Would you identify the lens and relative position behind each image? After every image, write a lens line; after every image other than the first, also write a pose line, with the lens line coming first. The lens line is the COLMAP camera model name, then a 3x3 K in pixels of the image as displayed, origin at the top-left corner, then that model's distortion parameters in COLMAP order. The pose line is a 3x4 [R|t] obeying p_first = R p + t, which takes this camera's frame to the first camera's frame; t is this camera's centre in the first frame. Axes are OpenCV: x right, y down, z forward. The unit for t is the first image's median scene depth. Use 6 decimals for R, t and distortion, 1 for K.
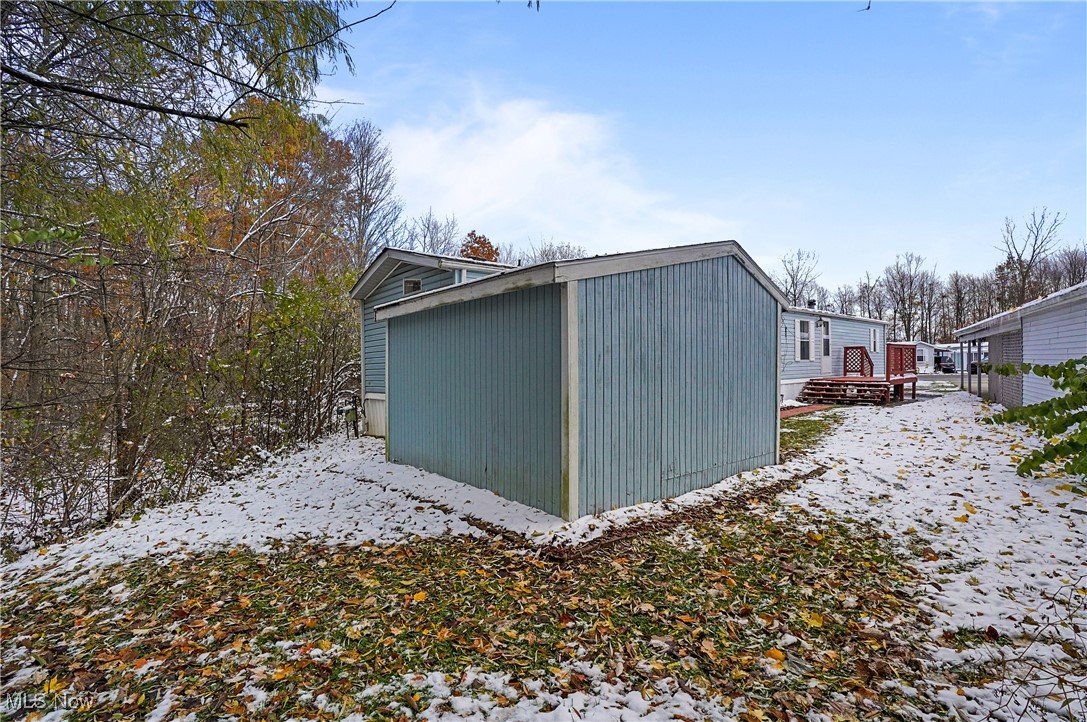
lens RADIAL K [[521.4, 0, 563.8], [0, 521.4, 379.7], [0, 0, 1]] dist [-0.028585, 0.000361]
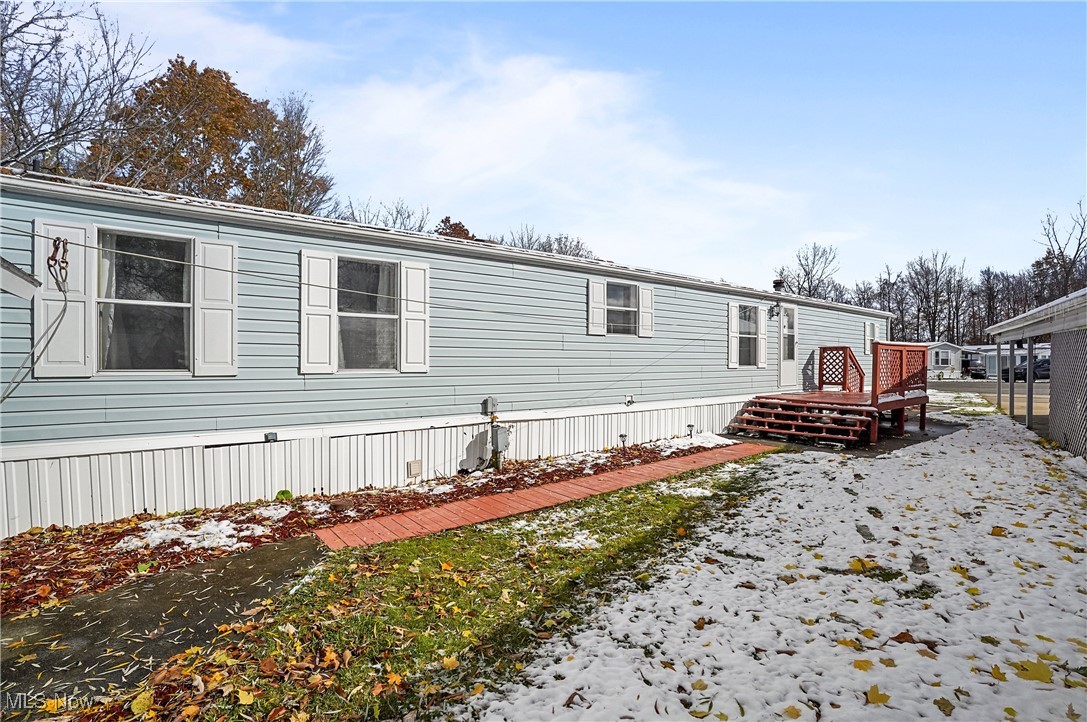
lens RADIAL K [[510.5, 0, 557.3], [0, 510.5, 368.6], [0, 0, 1]] dist [-0.061239, 0.026349]
pose [[0.997990, 0.016547, -0.061171, 0.082441], [-0.017339, 0.999772, -0.012438, -0.007347], [0.060952, 0.013474, 0.998050, 0.110624]]
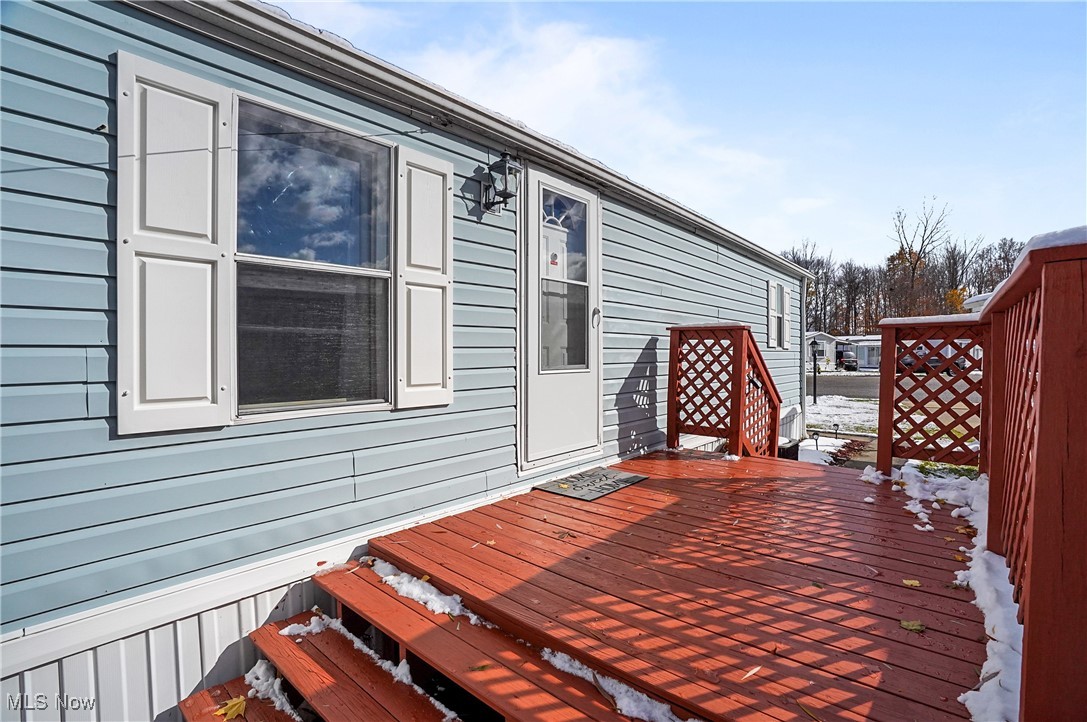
lens RADIAL K [[510.5, 0, 557.3], [0, 510.5, 368.6], [0, 0, 1]] dist [-0.061239, 0.026349]
pose [[0.988991, 0.008574, 0.147726, 0.155594], [-0.009187, 0.999952, 0.003466, -0.015390], [-0.147689, -0.004785, 0.989022, 0.263731]]
